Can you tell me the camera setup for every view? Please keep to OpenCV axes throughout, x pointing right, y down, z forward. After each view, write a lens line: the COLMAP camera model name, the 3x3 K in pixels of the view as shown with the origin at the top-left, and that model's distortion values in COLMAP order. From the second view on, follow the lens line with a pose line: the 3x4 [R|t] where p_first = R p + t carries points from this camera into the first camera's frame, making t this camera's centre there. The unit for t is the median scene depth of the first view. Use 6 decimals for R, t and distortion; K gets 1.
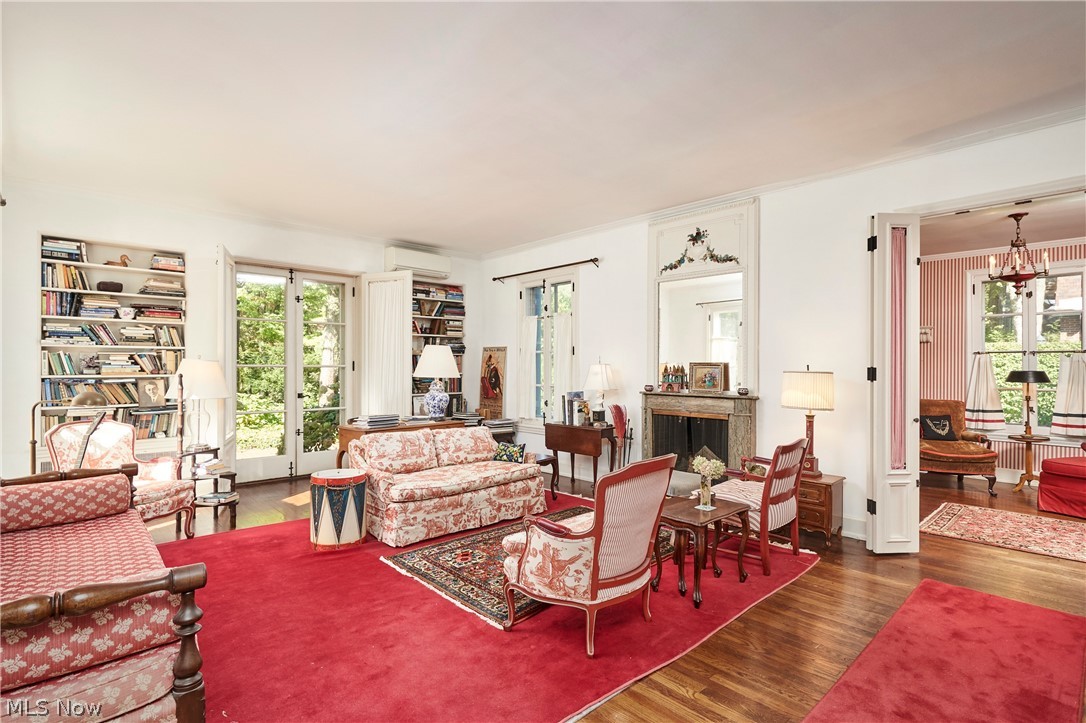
lens RADIAL K [[531.9, 0, 550.4], [0, 531.9, 364.7], [0, 0, 1]] dist [0.000775, 0.000483]
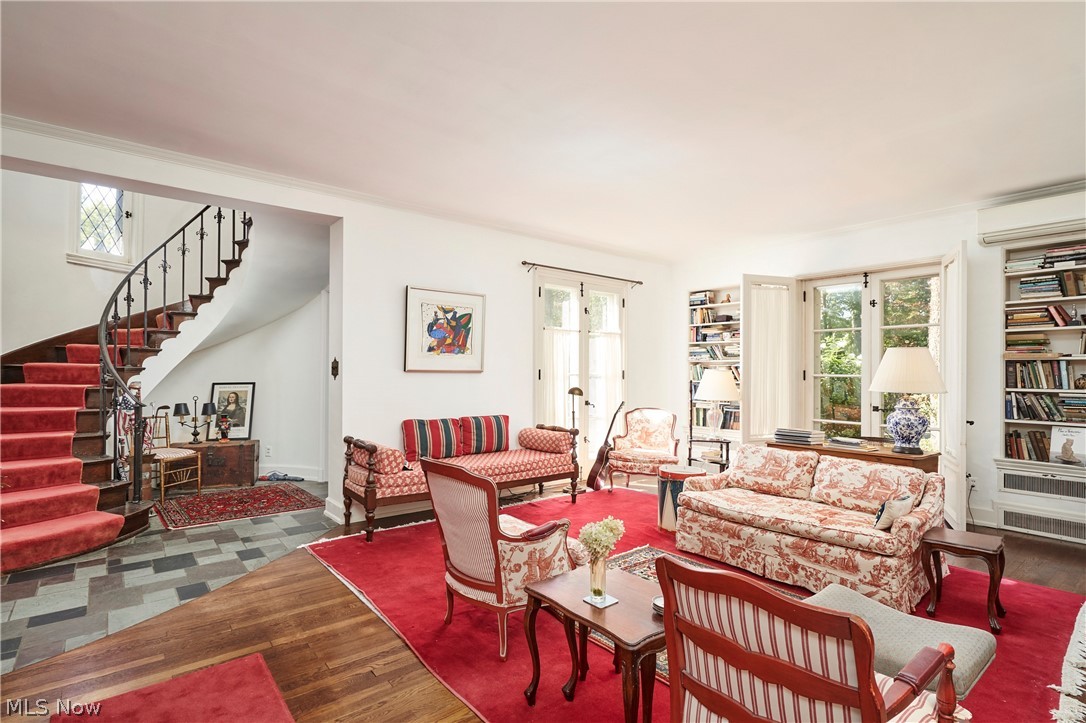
lens RADIAL K [[531.9, 0, 550.4], [0, 531.9, 364.7], [0, 0, 1]] dist [0.000775, 0.000483]
pose [[-0.068715, -0.017689, -0.997479, 0.679477], [-0.007510, 0.999824, -0.017214, 0.003683], [0.997608, 0.006308, -0.068836, 0.721948]]
